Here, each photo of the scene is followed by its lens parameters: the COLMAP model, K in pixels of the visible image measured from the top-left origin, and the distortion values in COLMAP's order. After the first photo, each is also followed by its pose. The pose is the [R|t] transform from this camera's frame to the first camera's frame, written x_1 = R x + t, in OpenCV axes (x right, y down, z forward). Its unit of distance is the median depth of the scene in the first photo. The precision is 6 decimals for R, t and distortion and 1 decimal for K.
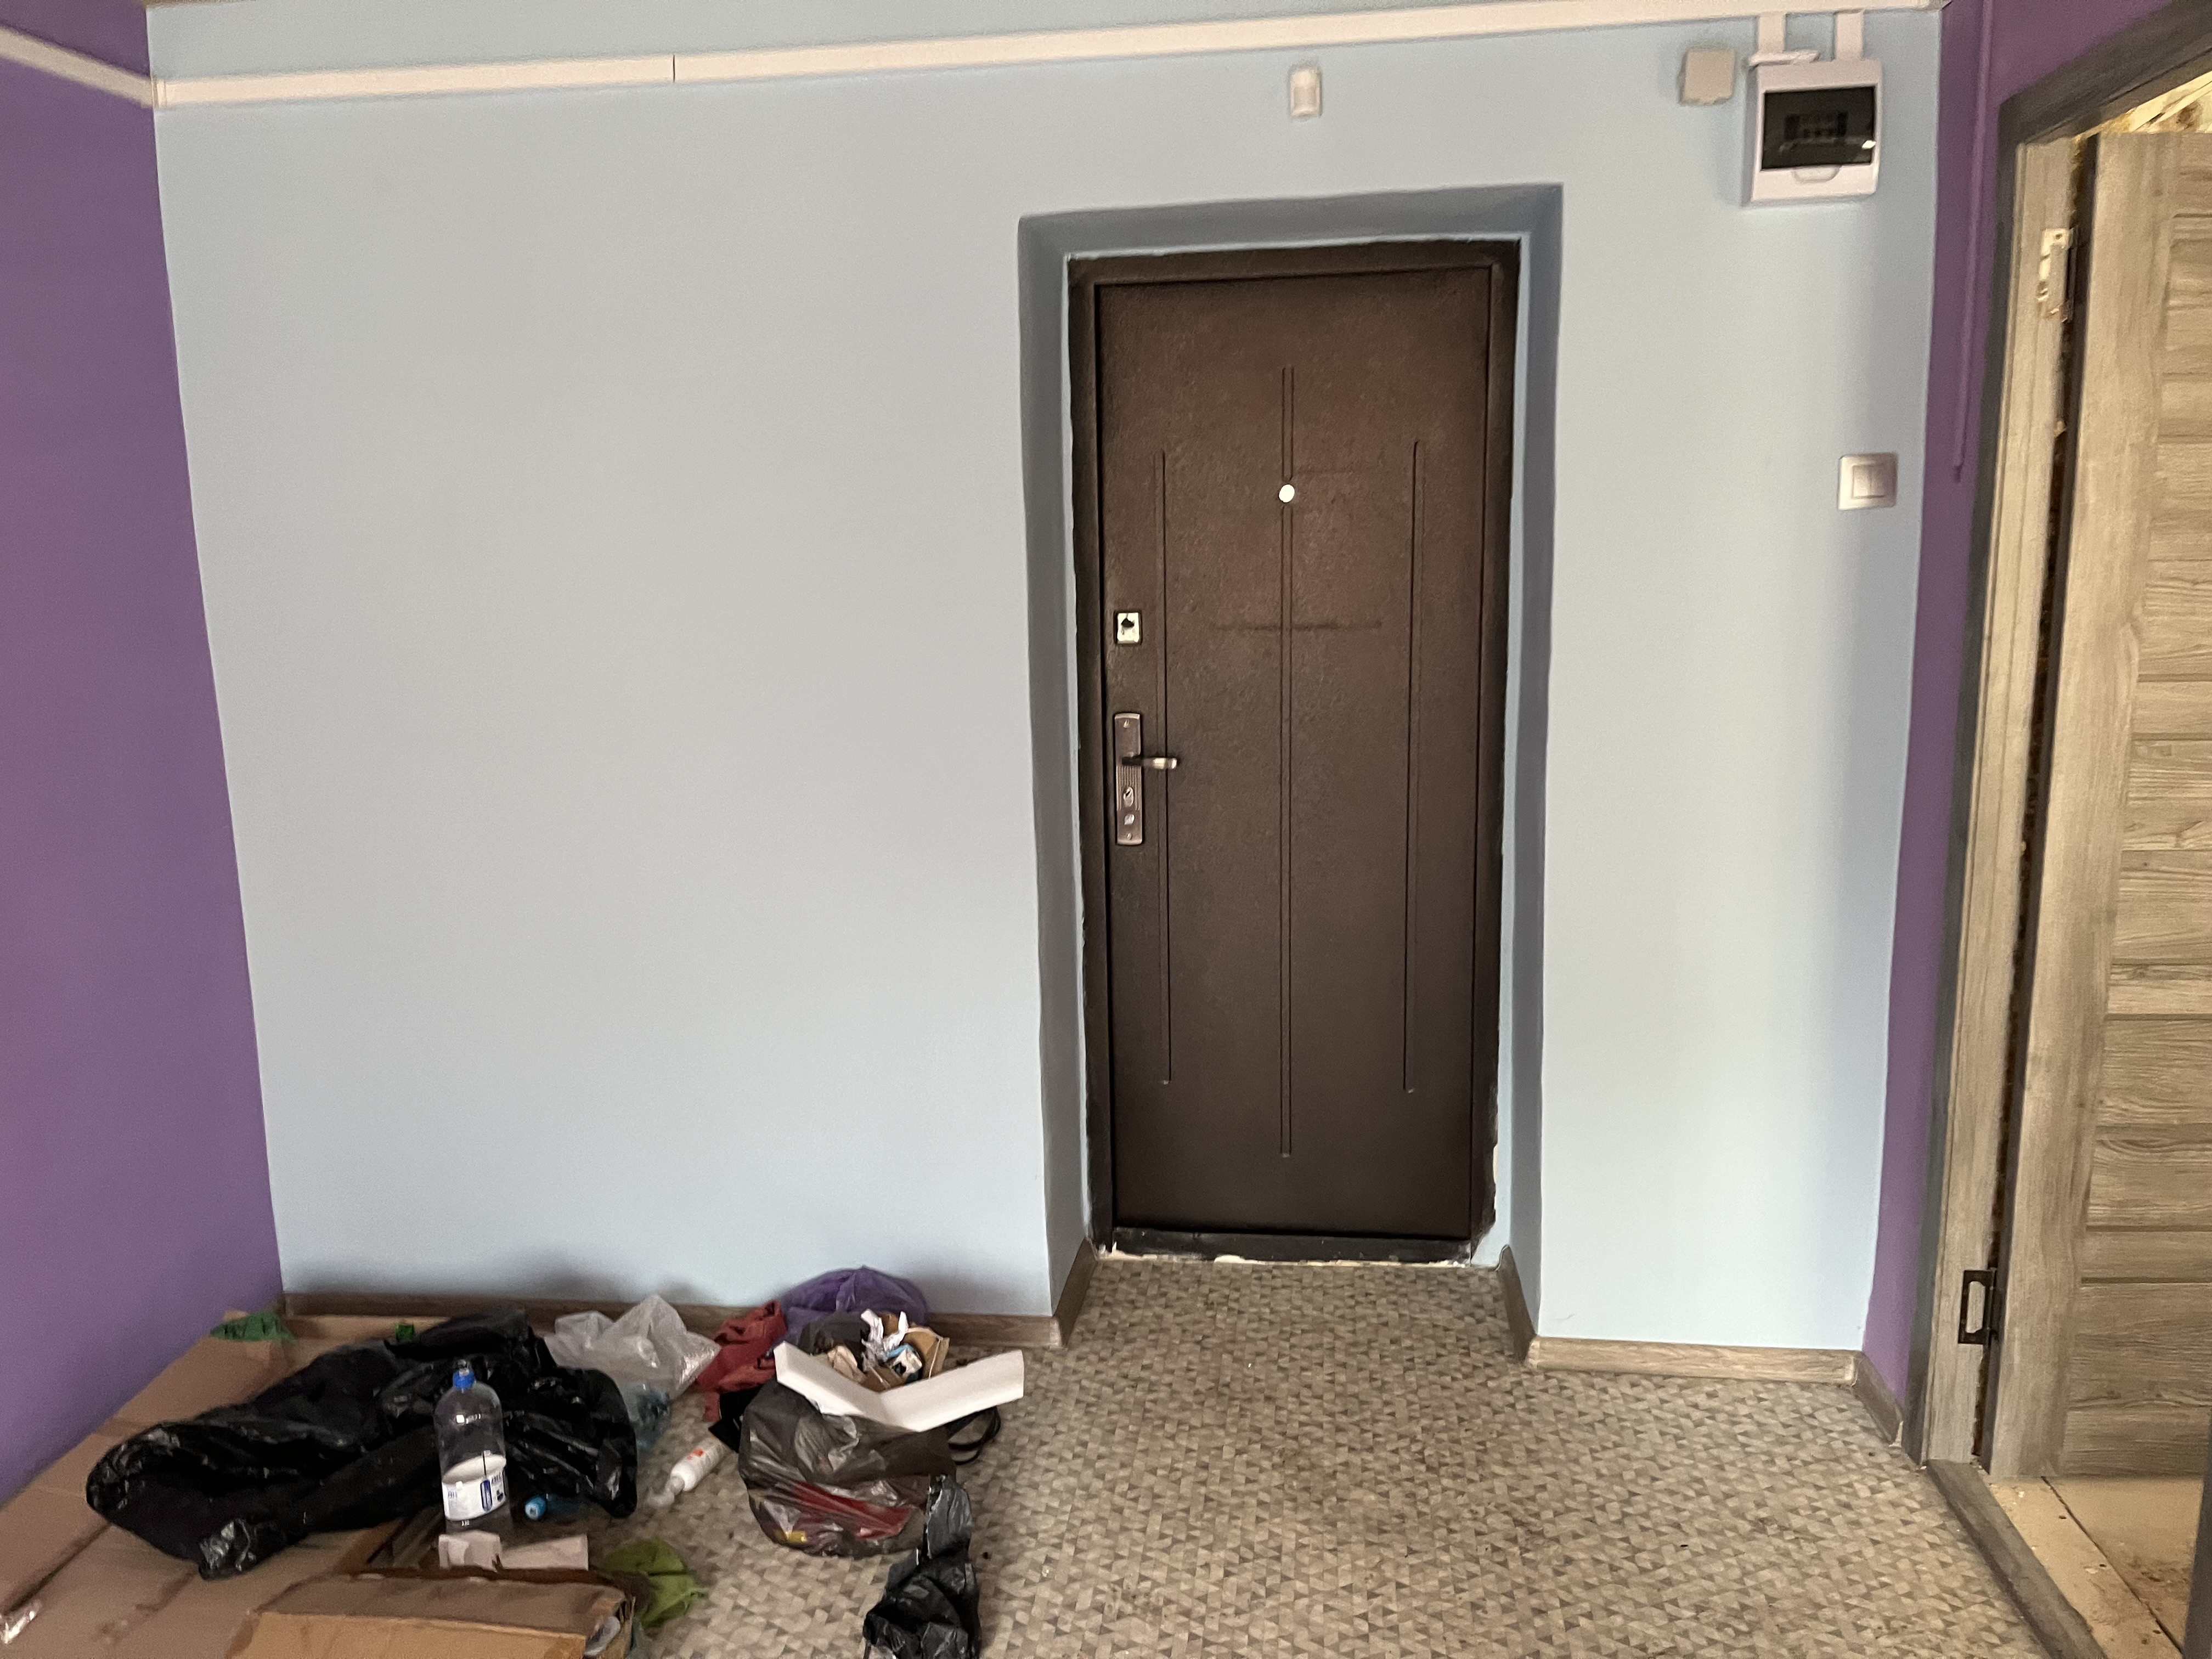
lens RADIAL K [[1677.3, 0, 1070.4], [0, 1677.3, 850.5], [0, 0, 1]] dist [0.046645, -0.088647]
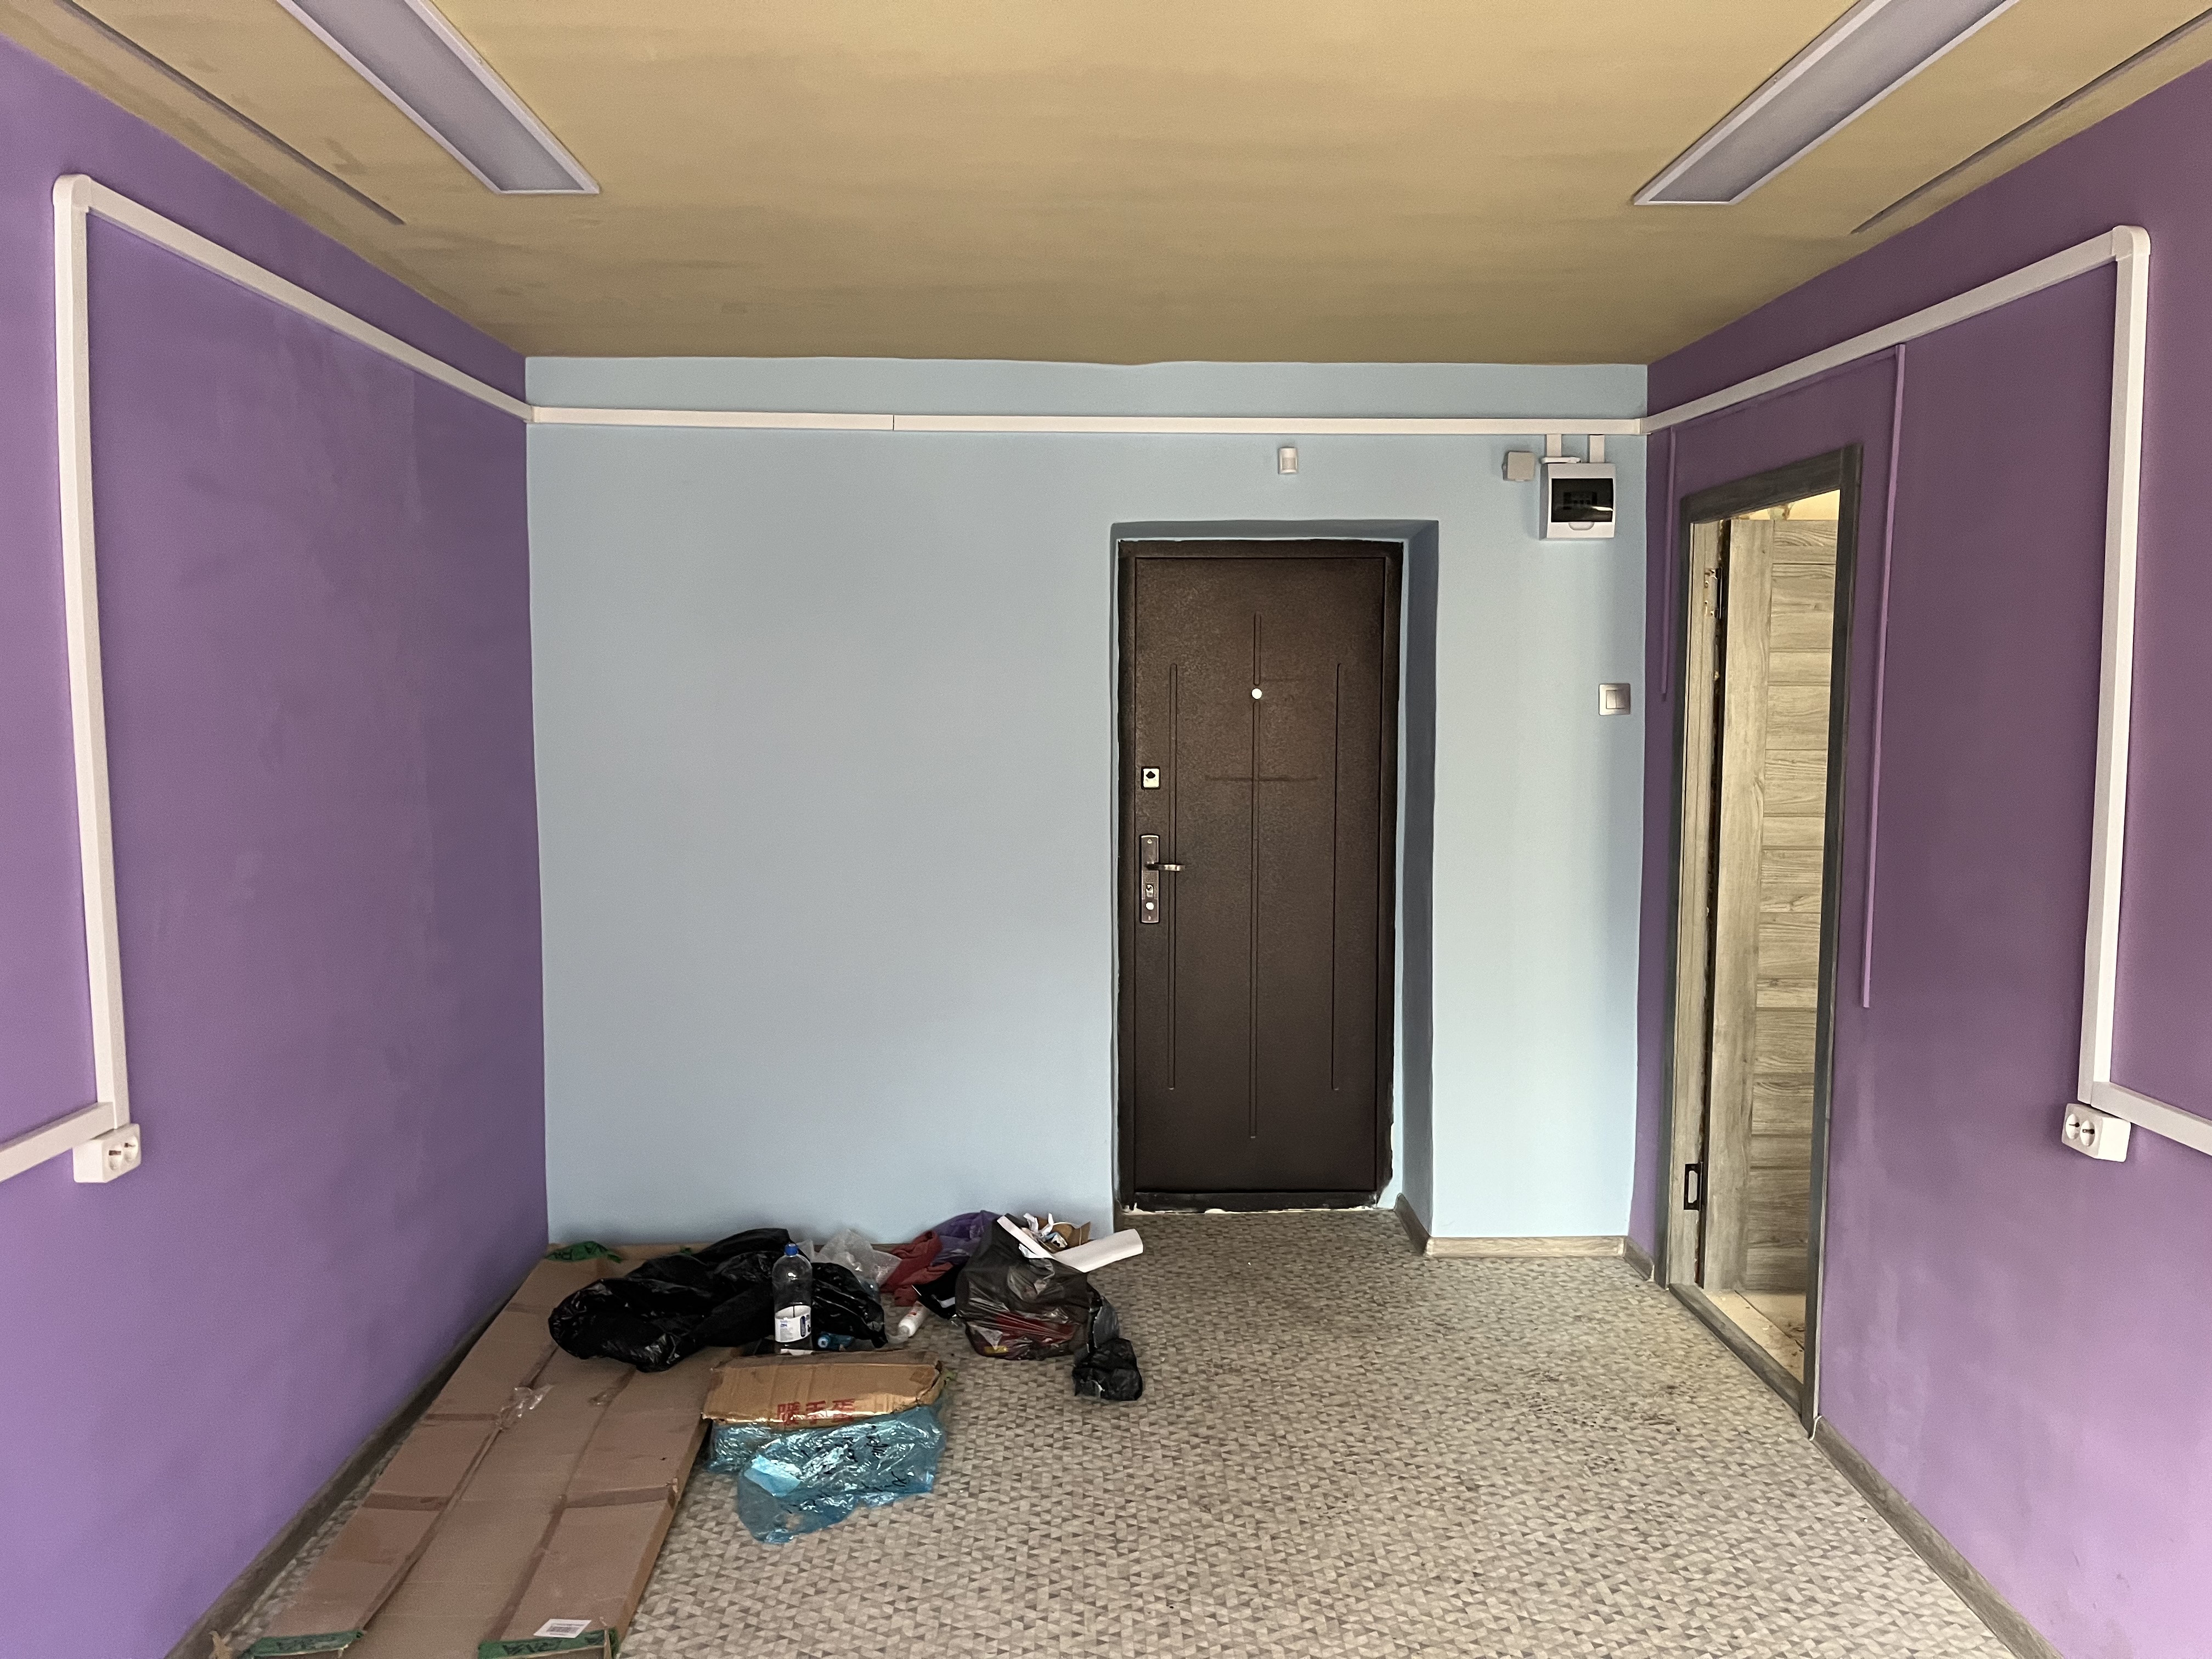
lens RADIAL K [[1651.8, 0, 1106.0], [0, 1651.8, 829.5], [0, 0, 1]] dist [0.062543, -0.292211]
pose [[0.987096, 0.011101, 0.159747, -0.301757], [0.005248, 0.994816, -0.101561, 0.079055], [-0.160046, 0.101088, 0.981920, -0.550705]]
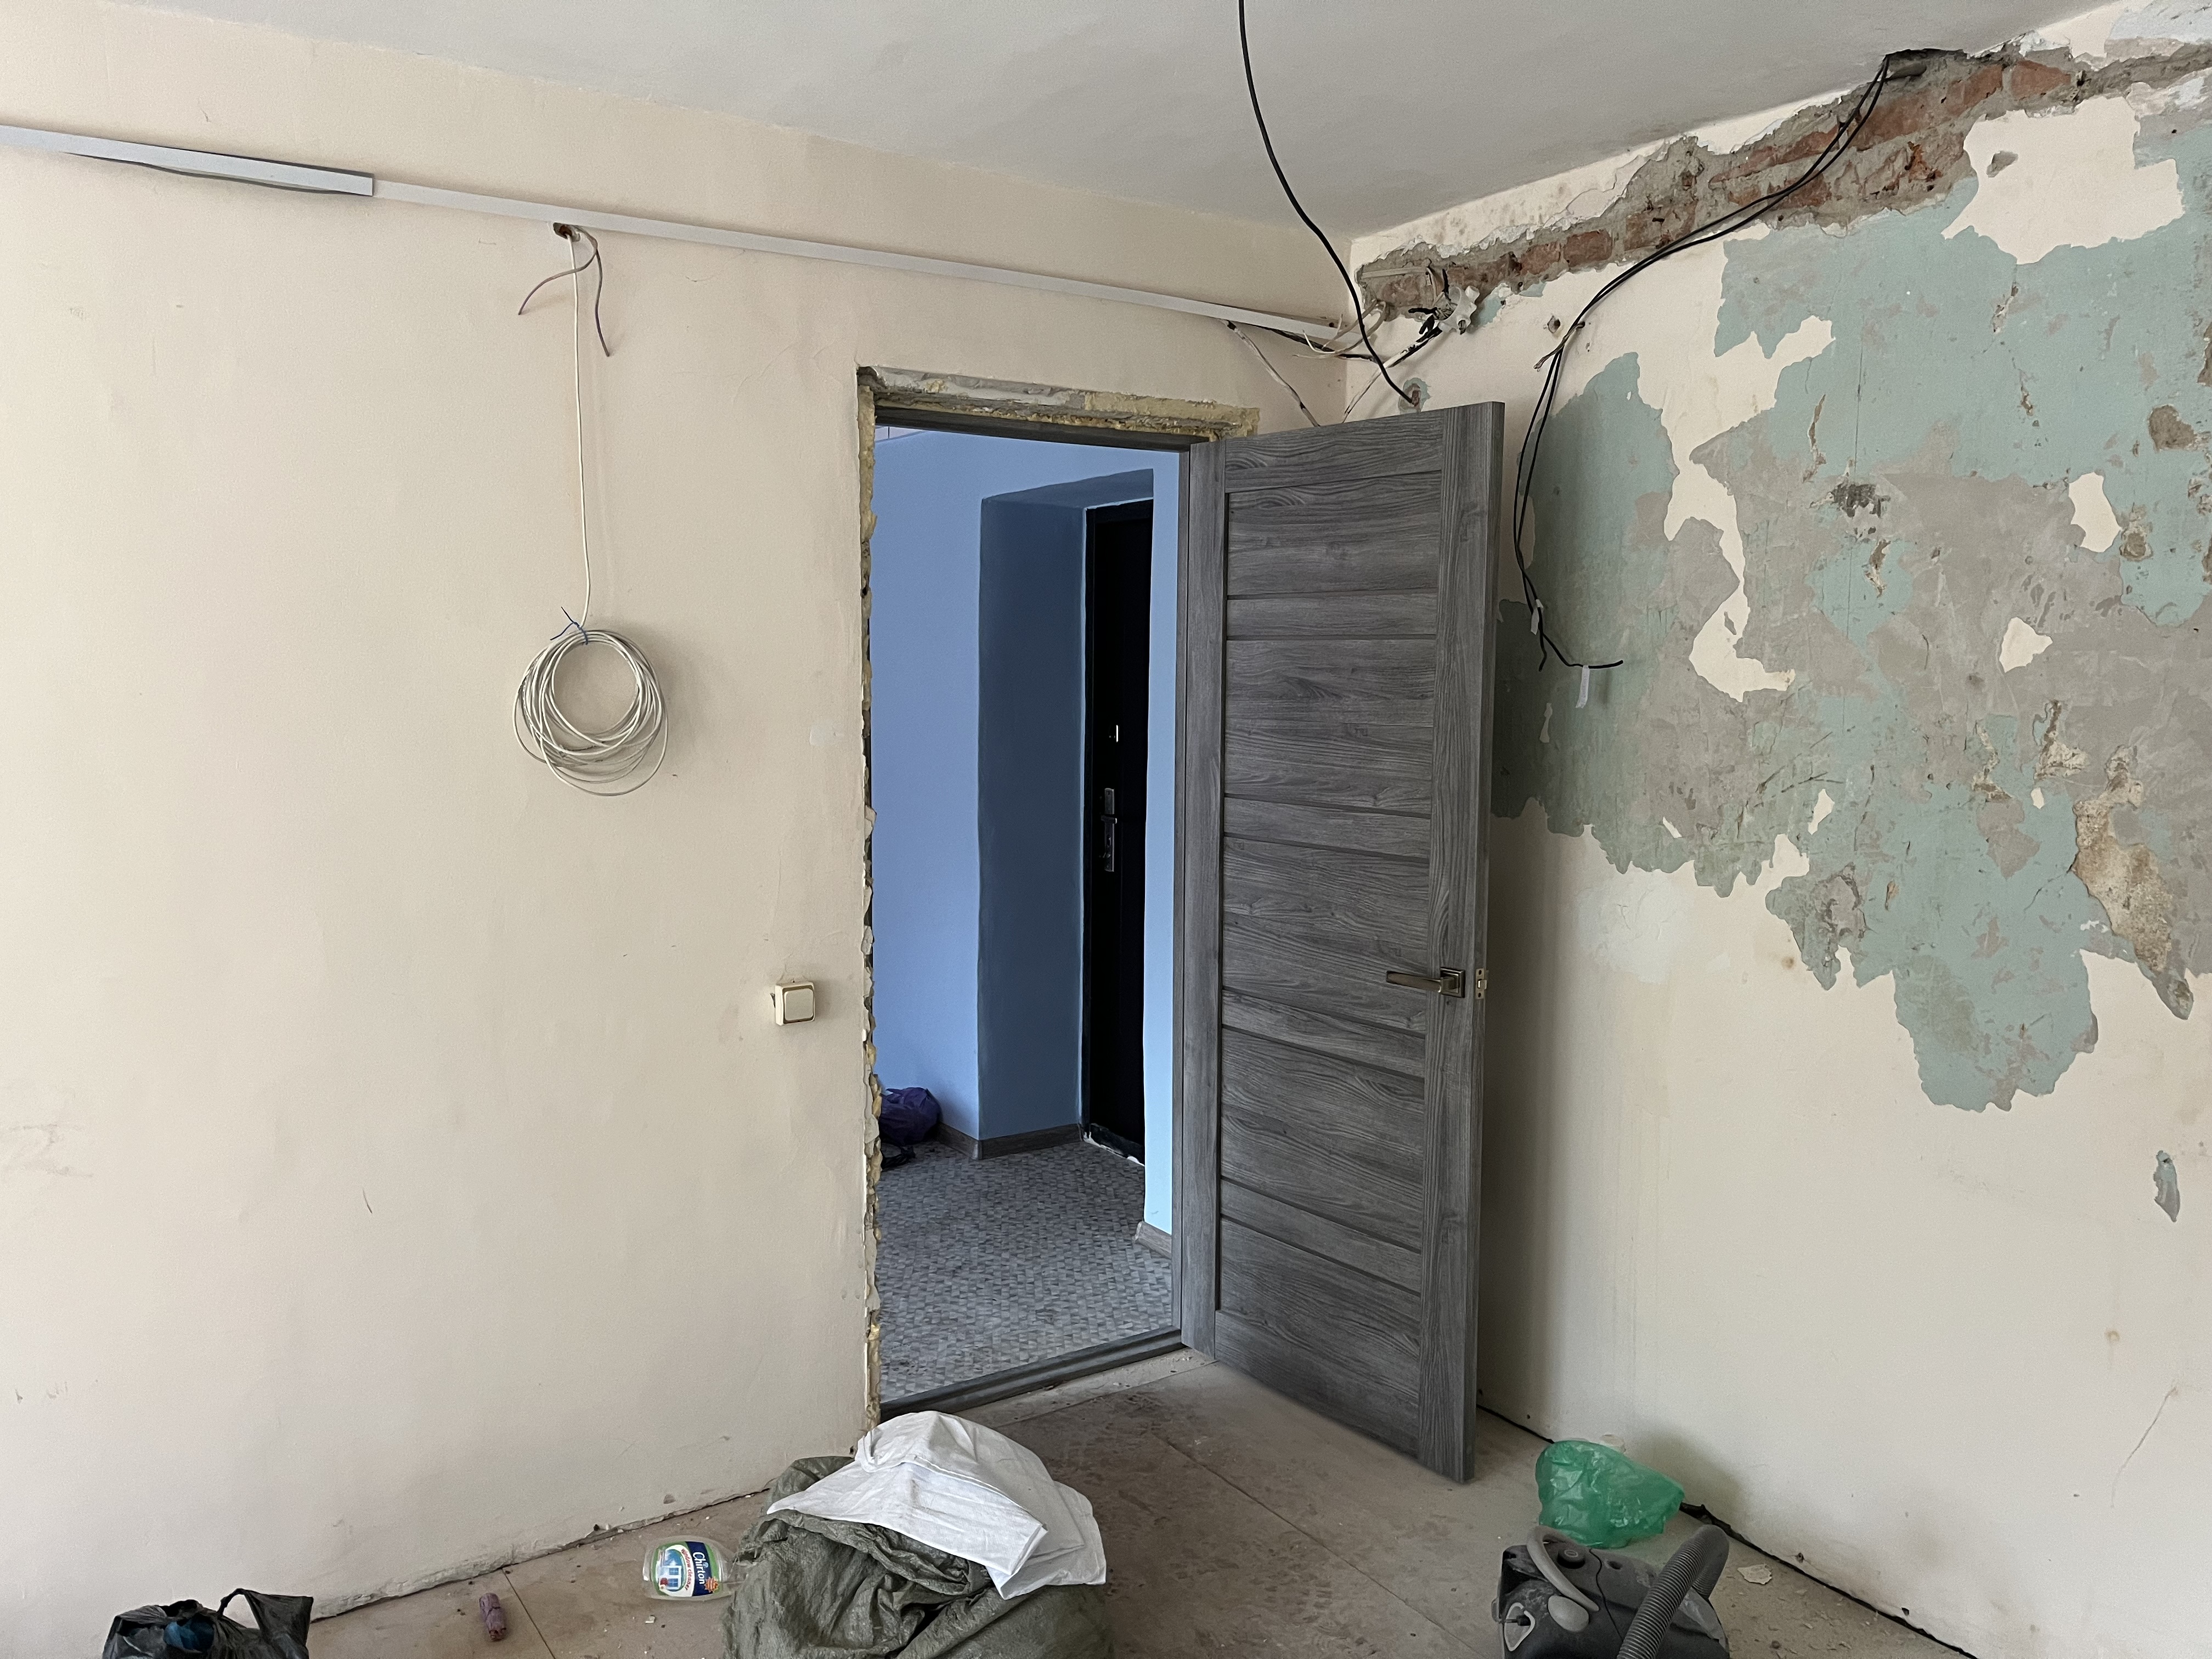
lens RADIAL K [[1683.2, 0, 1106.0], [0, 1683.2, 829.5], [0, 0, 1]] dist [0.065526, -0.072220]
pose [[0.659059, 0.099792, -0.745441, 1.529319], [-0.156348, 0.987684, -0.006009, -0.042328], [0.735661, 0.120509, 0.666544, -0.062933]]
